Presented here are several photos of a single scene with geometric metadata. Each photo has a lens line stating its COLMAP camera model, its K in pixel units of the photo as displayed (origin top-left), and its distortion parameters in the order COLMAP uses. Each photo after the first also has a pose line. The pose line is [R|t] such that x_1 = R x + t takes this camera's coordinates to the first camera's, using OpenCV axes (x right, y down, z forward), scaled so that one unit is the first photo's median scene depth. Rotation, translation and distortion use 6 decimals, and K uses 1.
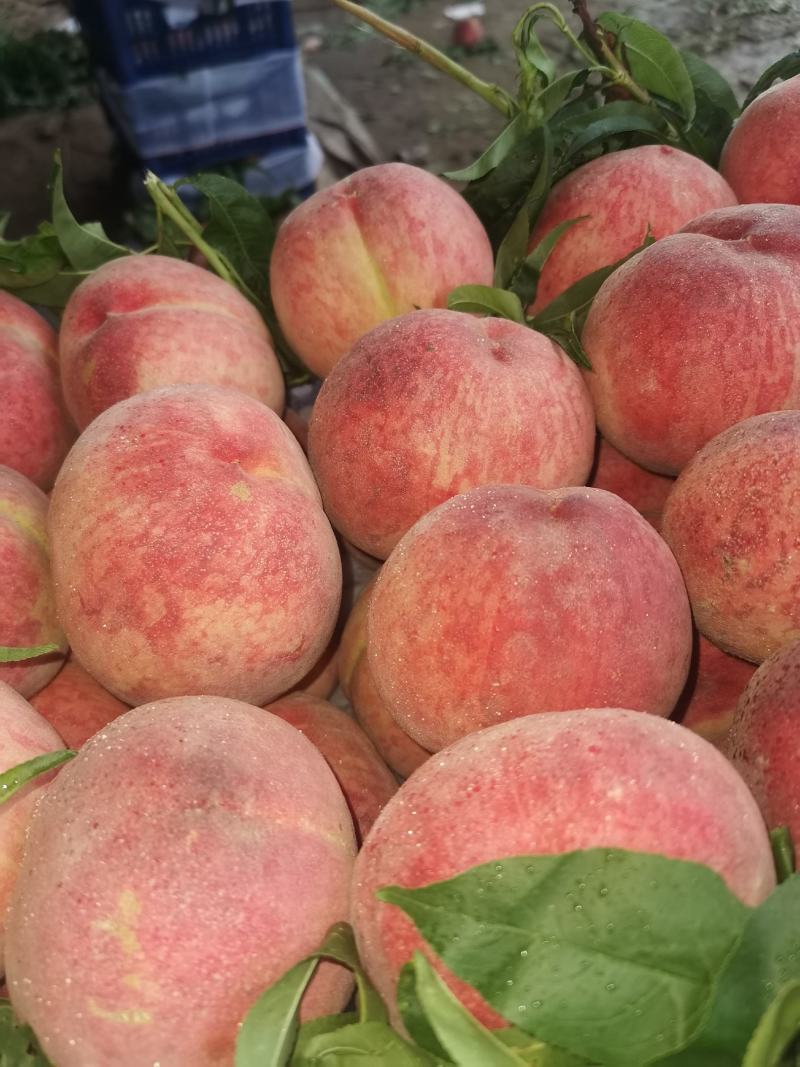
lens RADIAL K [[817.2, 0, 400.0], [0, 817.2, 533.5], [0, 0, 1]] dist [0.009854, -0.063649]
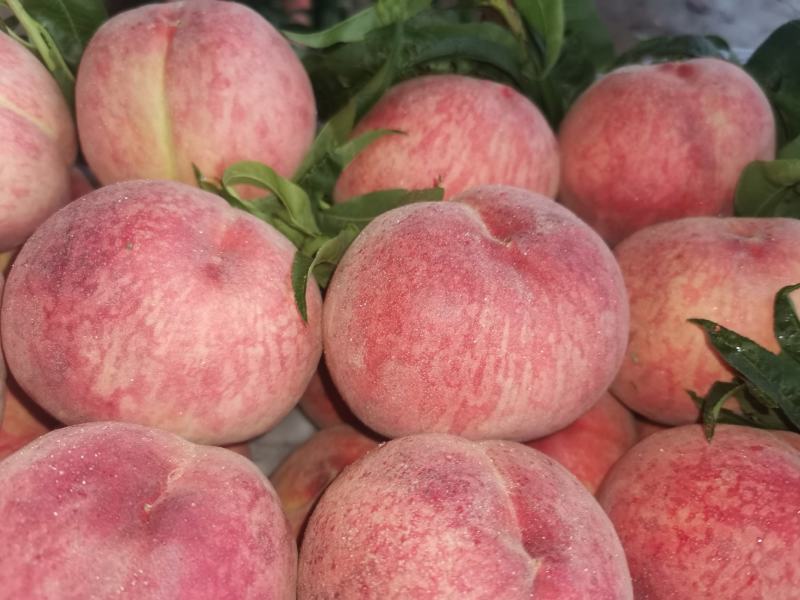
lens RADIAL K [[612.7, 0, 400.0], [0, 612.7, 300.0], [0, 0, 1]] dist [0.009854, -0.063649]
pose [[0.941564, 0.316193, 0.116102, 0.248555], [-0.326143, 0.941962, 0.079608, -0.315249], [-0.084192, -0.112822, 0.990042, 0.315925]]
